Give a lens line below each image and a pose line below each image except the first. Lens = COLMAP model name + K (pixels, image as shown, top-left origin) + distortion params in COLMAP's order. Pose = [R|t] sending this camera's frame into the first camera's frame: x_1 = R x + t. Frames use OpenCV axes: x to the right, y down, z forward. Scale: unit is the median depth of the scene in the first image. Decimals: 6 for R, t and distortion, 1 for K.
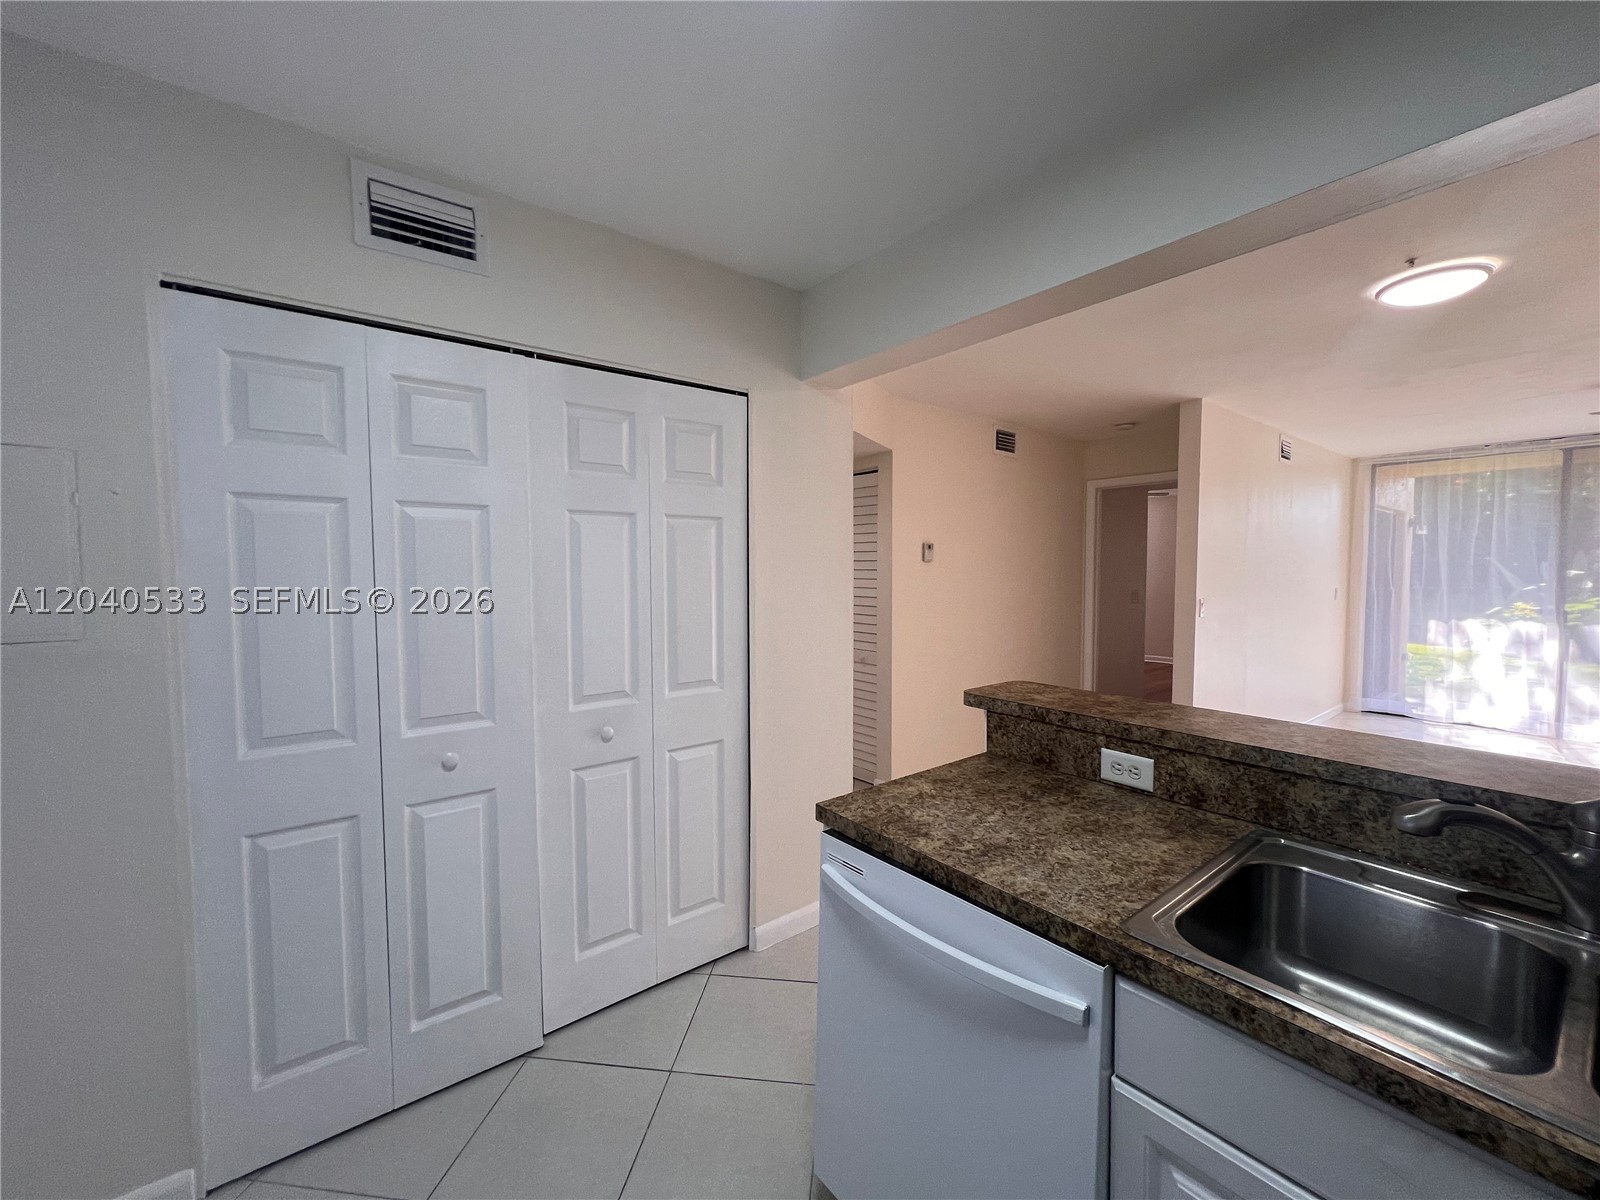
lens RADIAL K [[650.8, 0, 798.0], [0, 650.8, 600.0], [0, 0, 1]] dist [-0.001826, -0.000563]
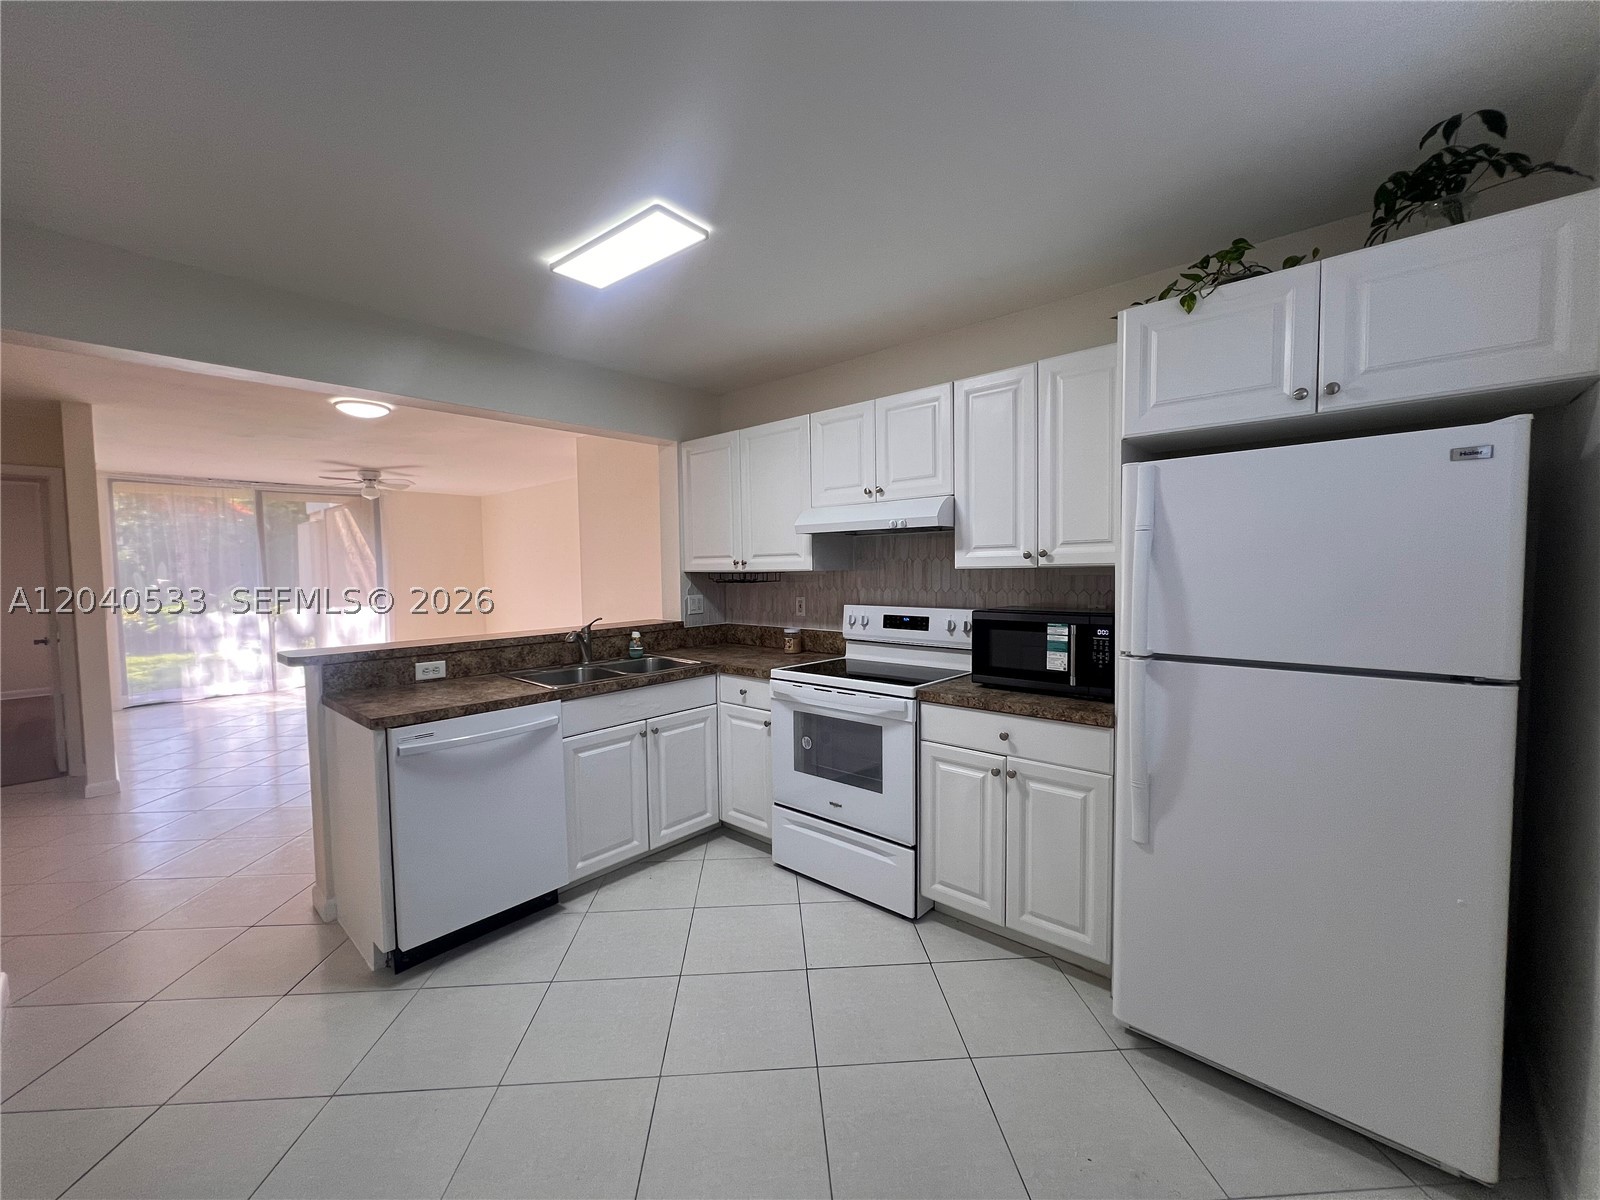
lens RADIAL K [[650.8, 0, 798.0], [0, 650.8, 600.0], [0, 0, 1]] dist [-0.001826, -0.000563]
pose [[-0.199620, -0.045579, 0.978813, -0.508088], [0.061149, 0.996391, 0.058868, 0.003879], [-0.977964, 0.071605, -0.196112, 0.104189]]
